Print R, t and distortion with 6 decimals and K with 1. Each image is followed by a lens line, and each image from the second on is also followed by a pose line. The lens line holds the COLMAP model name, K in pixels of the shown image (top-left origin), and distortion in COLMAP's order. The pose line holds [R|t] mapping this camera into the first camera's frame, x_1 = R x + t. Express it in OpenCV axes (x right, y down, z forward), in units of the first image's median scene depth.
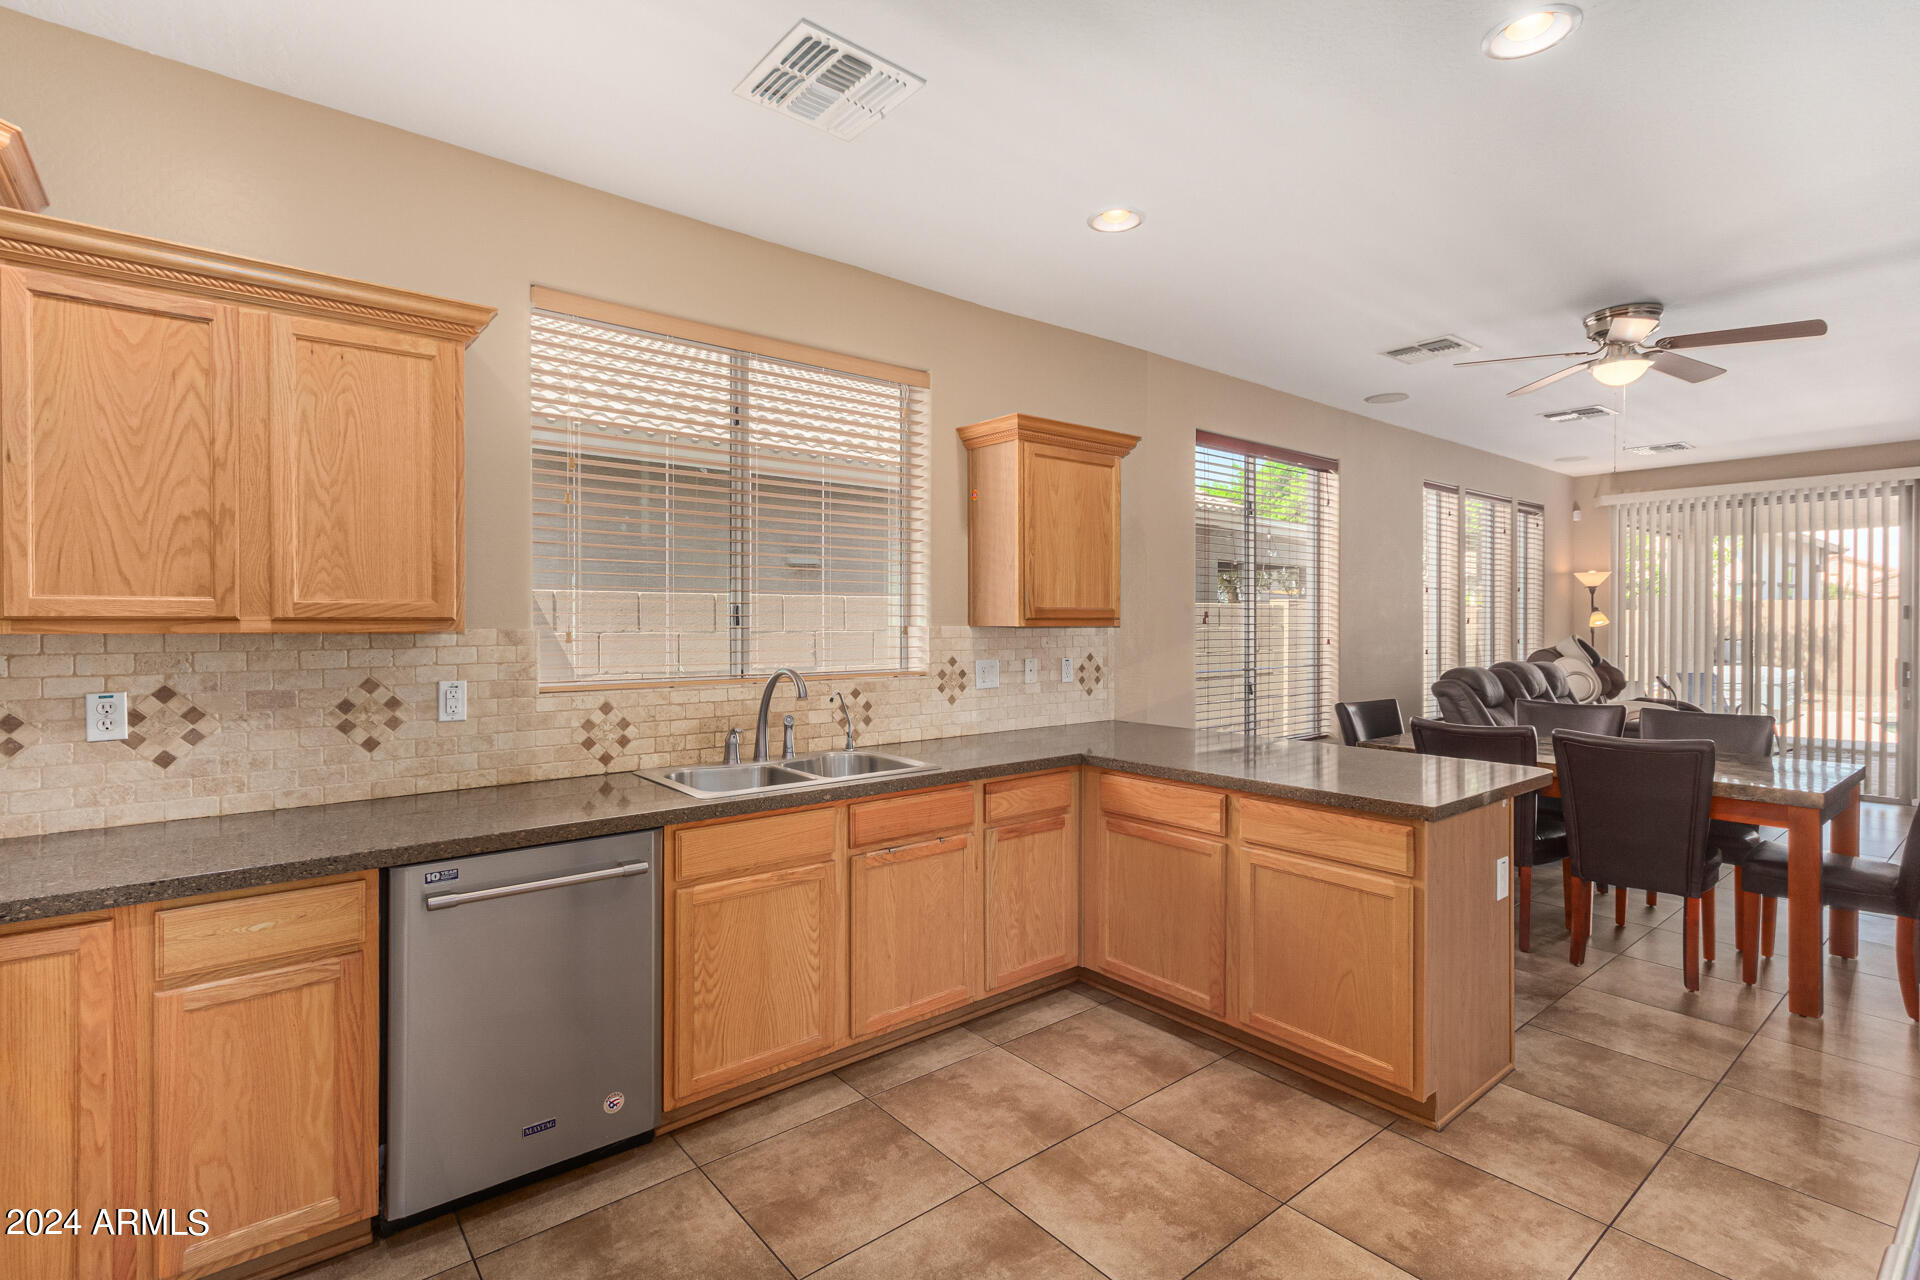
lens RADIAL K [[912.0, 0, 978.4], [0, 912.0, 625.5], [0, 0, 1]] dist [0.007919, 0.000569]
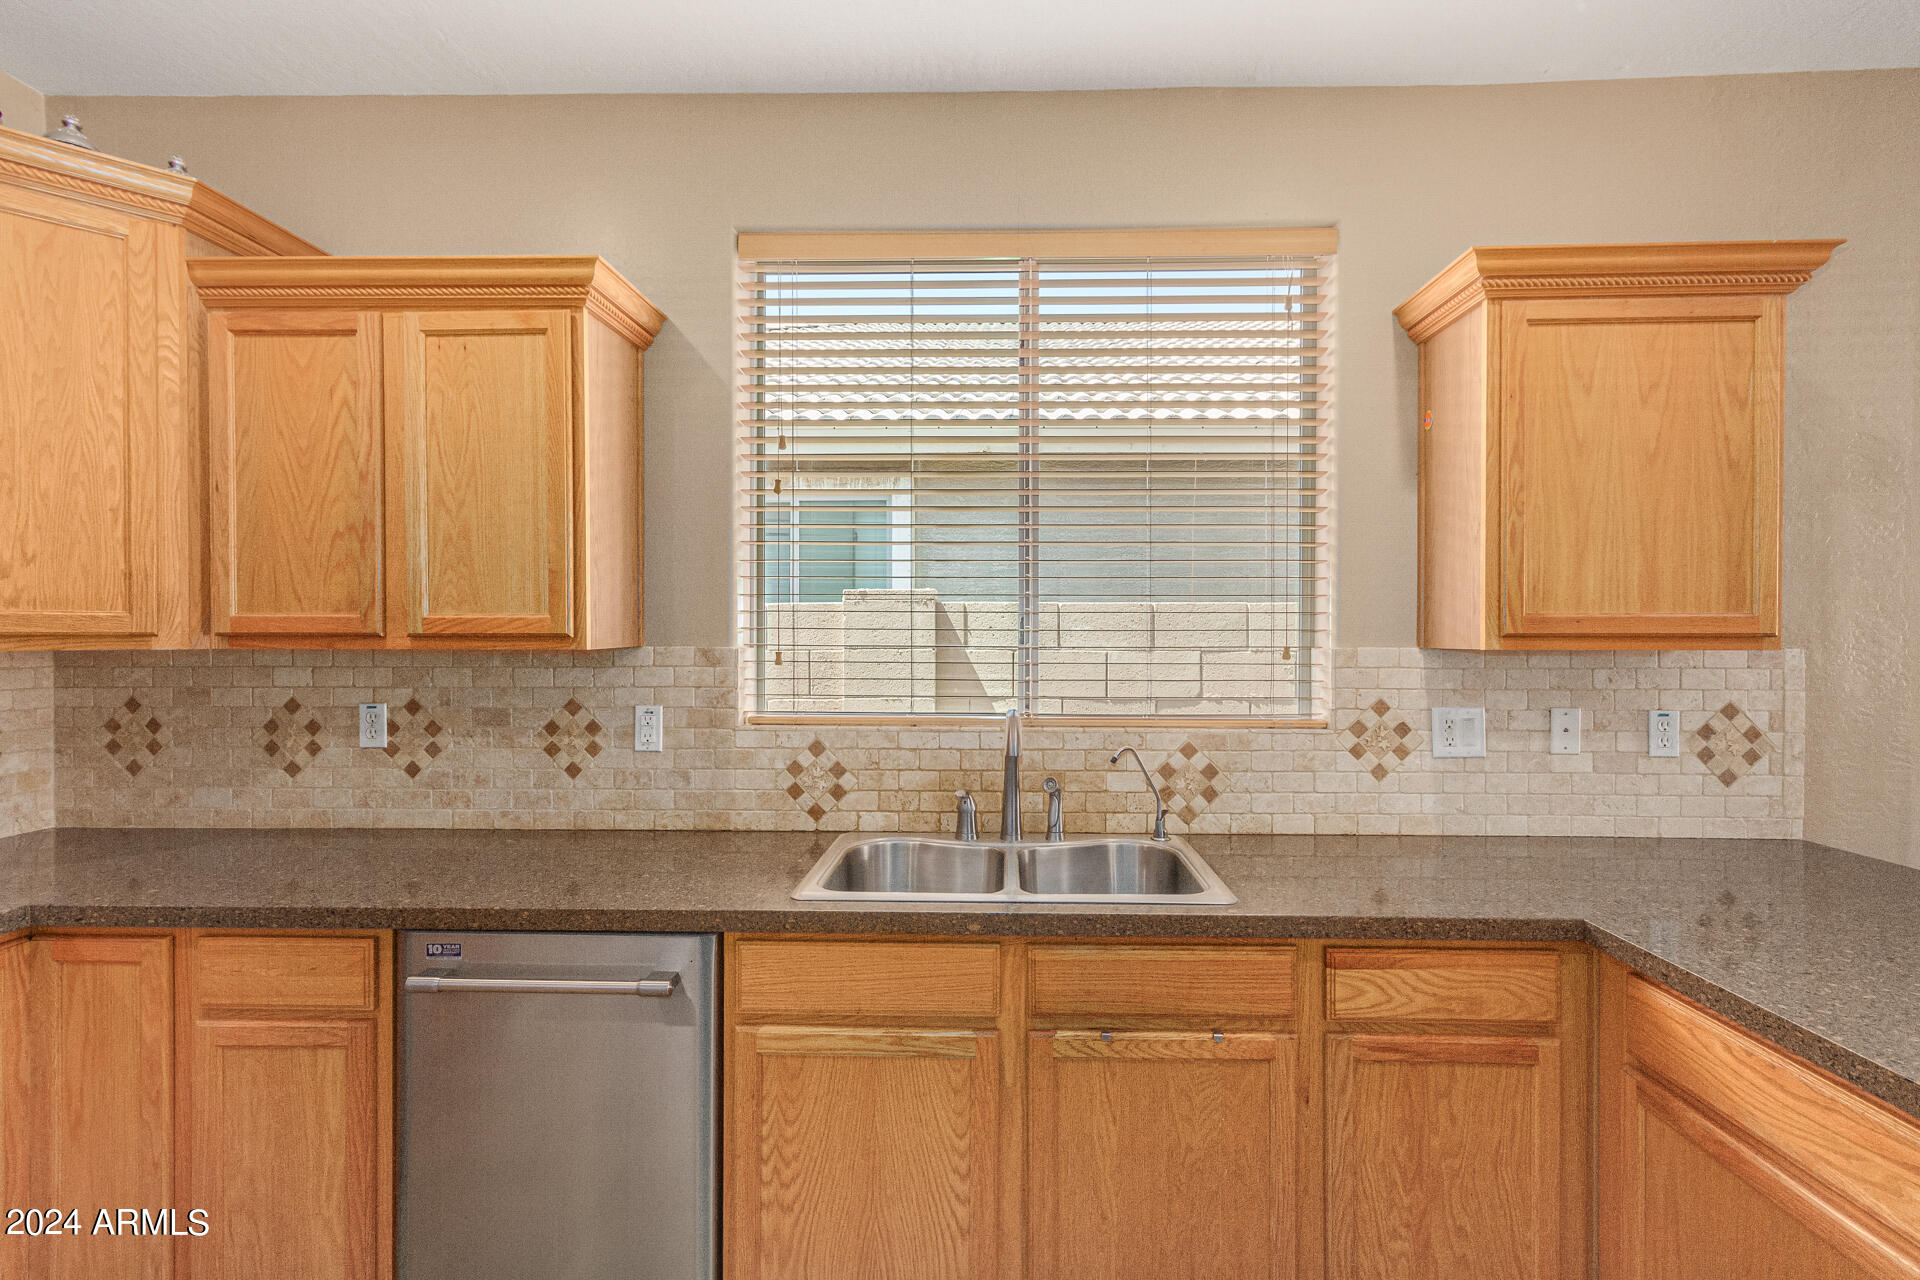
lens RADIAL K [[912.0, 0, 985.1], [0, 912.0, 640.5], [0, 0, 1]] dist [0.007919, 0.000569]
pose [[0.747357, 0.005095, -0.664404, 0.249425], [-0.005711, 0.999983, 0.001245, -0.004992], [0.664399, 0.002864, 0.747373, 0.556607]]
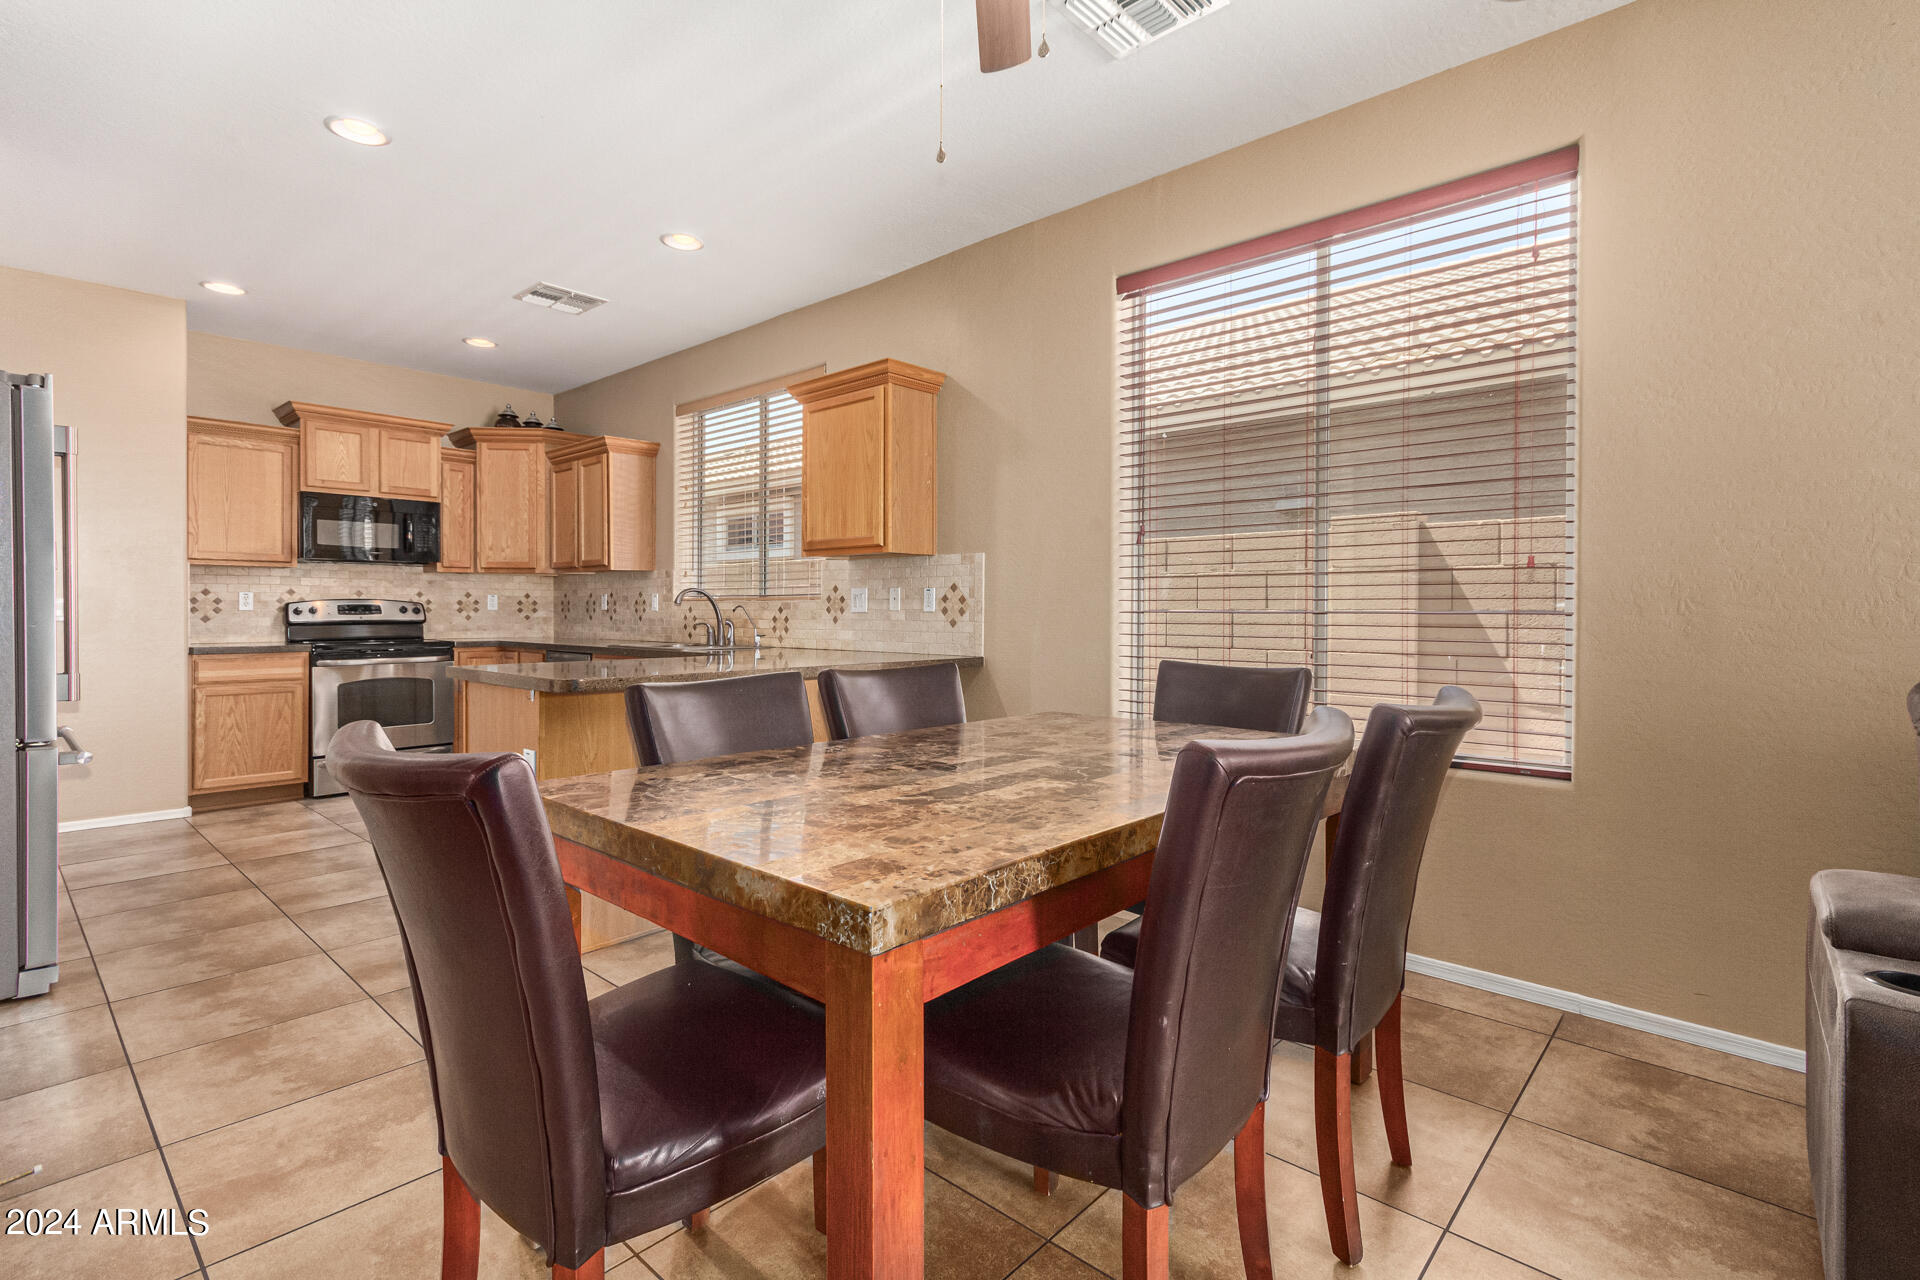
lens RADIAL K [[912.0, 0, 942.2], [0, 912.0, 616.0], [0, 0, 1]] dist [0.007919, 0.000569]
pose [[0.123736, 0.001314, -0.992314, 1.775951], [-0.013152, 0.999913, -0.000316, 0.107631], [0.992228, 0.013090, 0.123743, 1.427052]]
